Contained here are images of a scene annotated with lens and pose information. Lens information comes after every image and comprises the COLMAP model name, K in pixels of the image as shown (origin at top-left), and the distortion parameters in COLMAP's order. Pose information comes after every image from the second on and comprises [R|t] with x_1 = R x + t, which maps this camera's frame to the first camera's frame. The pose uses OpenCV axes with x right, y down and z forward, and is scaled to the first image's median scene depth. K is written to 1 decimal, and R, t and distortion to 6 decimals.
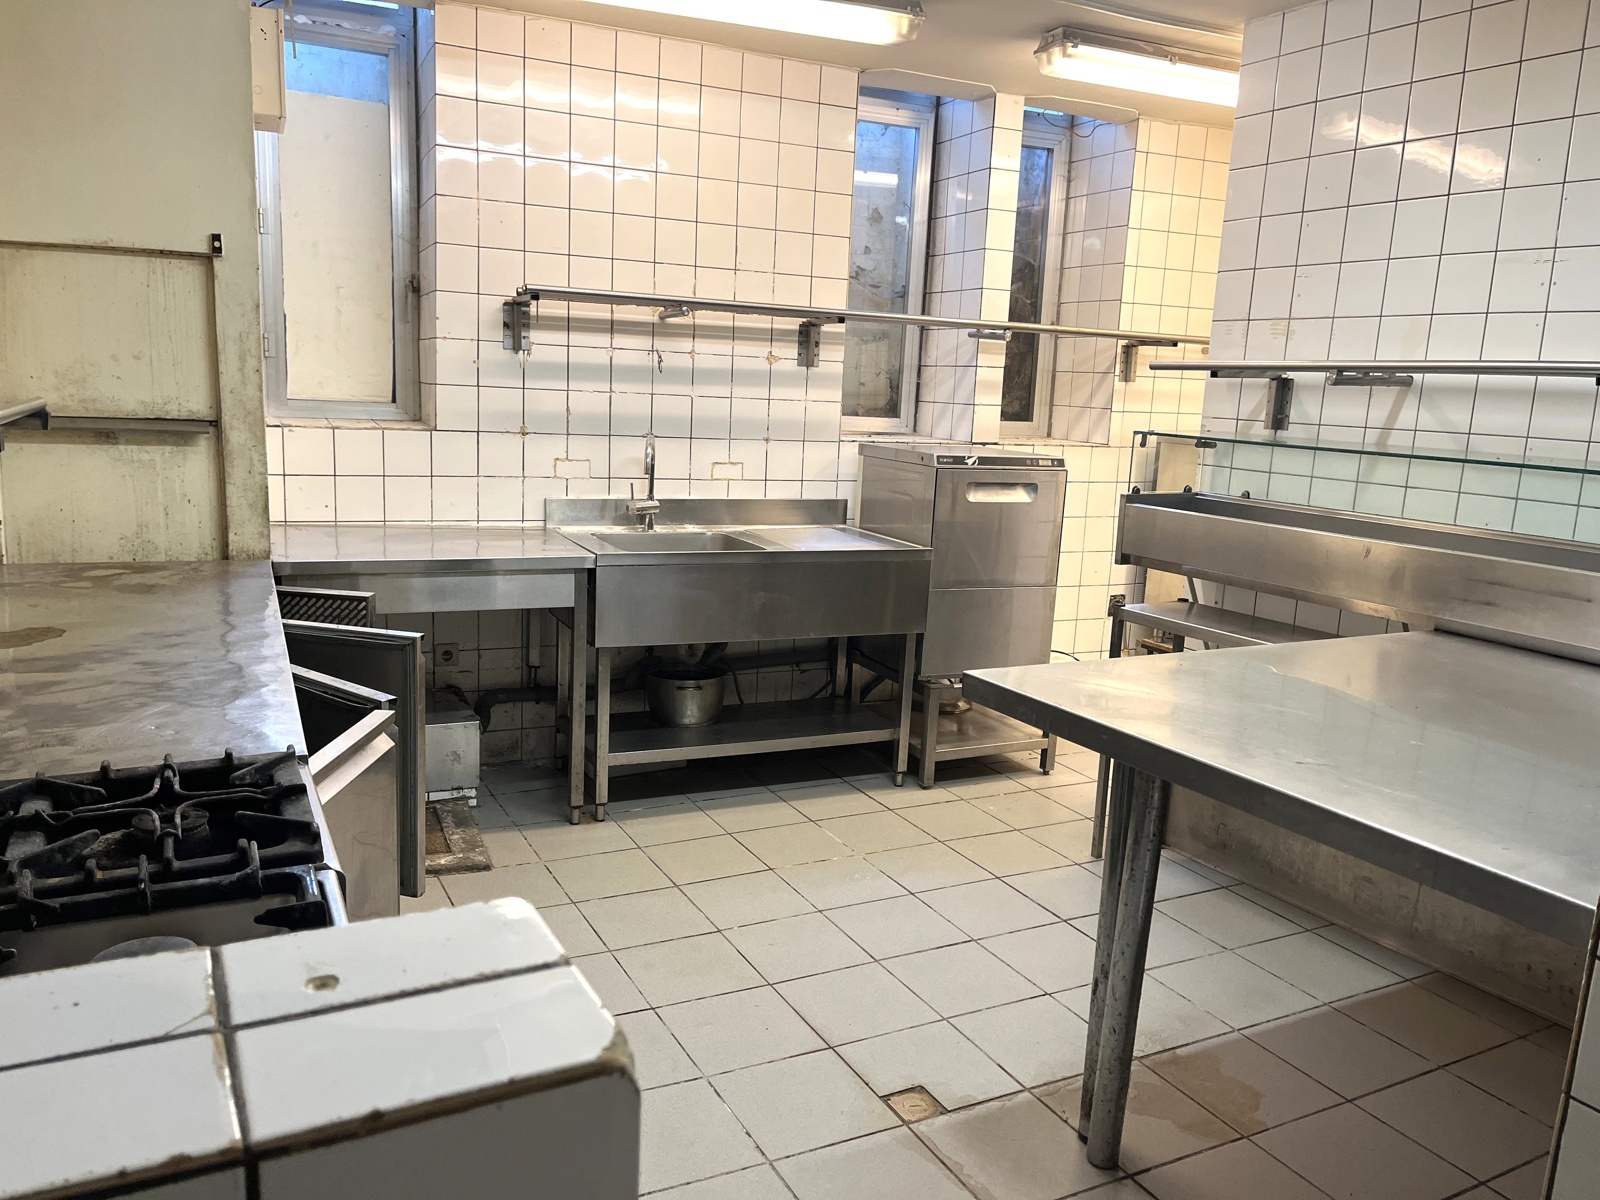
lens RADIAL K [[1209.8, 0, 799.9], [0, 1209.8, 604.9], [0, 0, 1]] dist [0.058982, -0.064485]
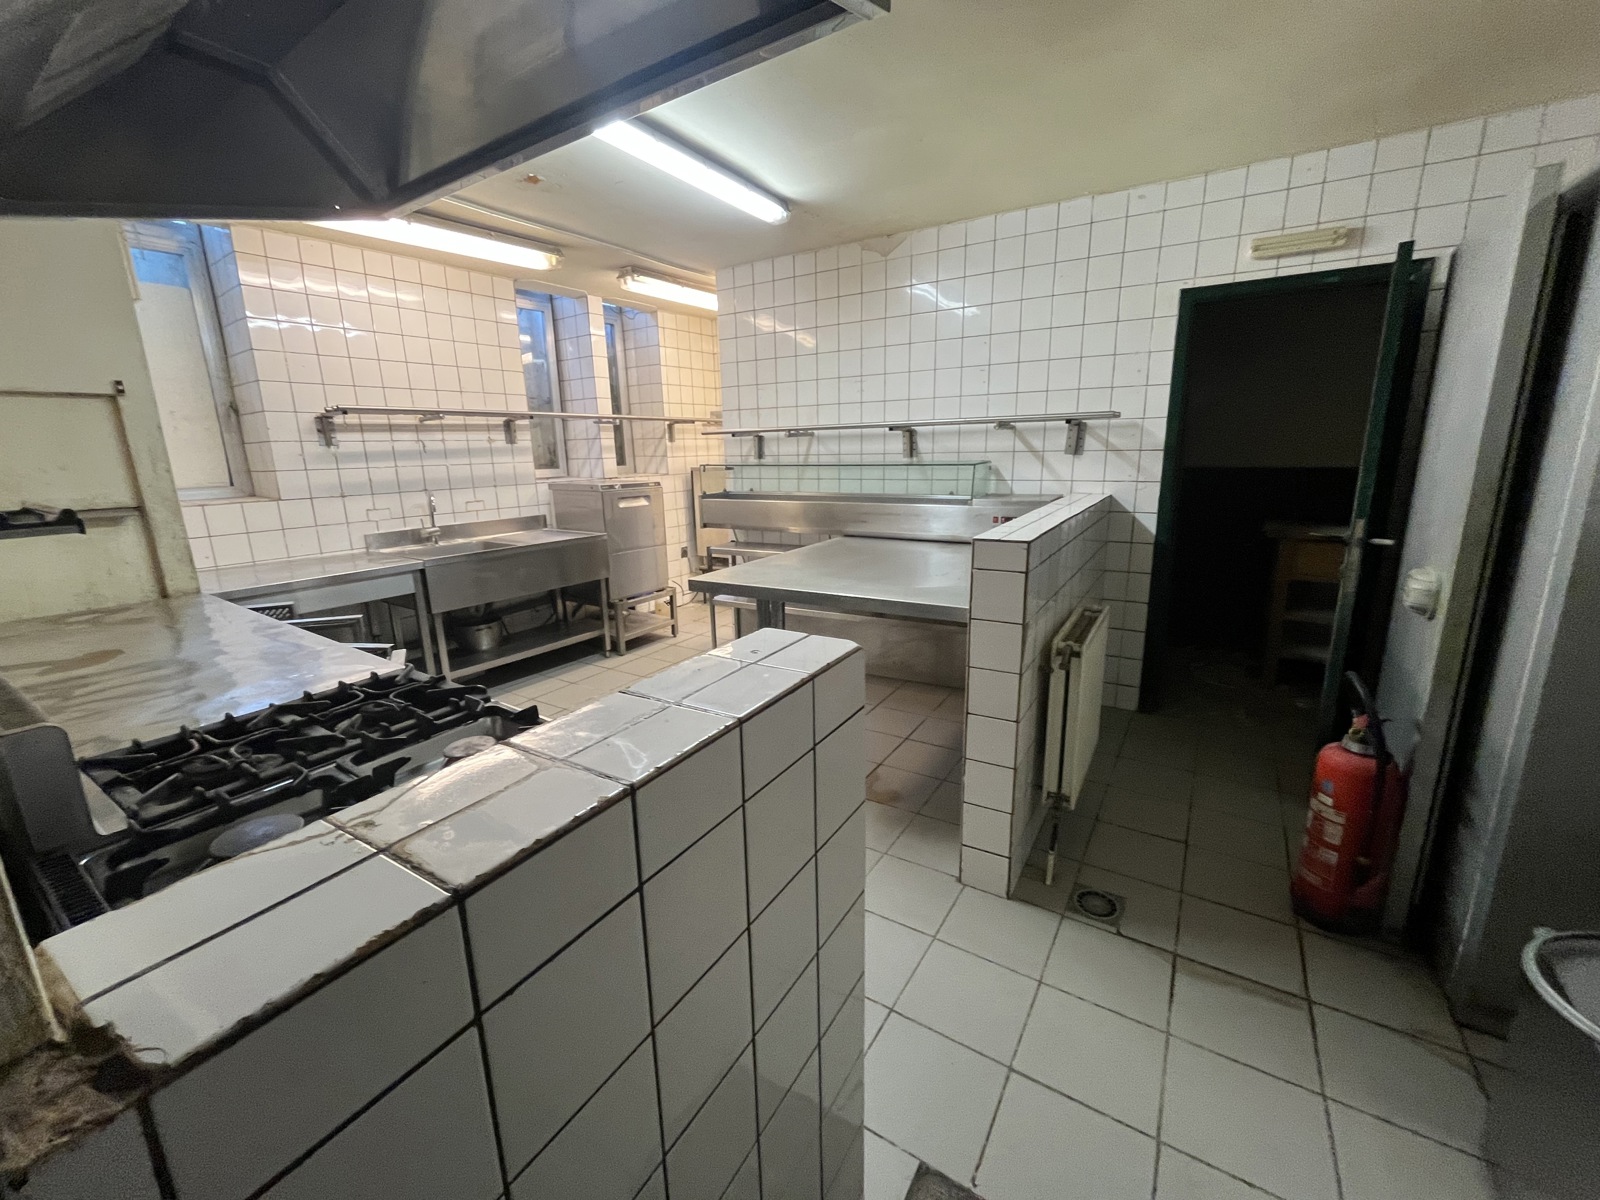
lens RADIAL K [[646.1, 0, 799.8], [0, 646.1, 593.4], [0, 0, 1]] dist [-0.000524, -0.000230]
pose [[0.861843, -0.175297, 0.475917, -0.128525], [0.152672, 0.984514, 0.086157, 0.005937], [-0.483651, -0.001594, 0.875260, -0.055411]]
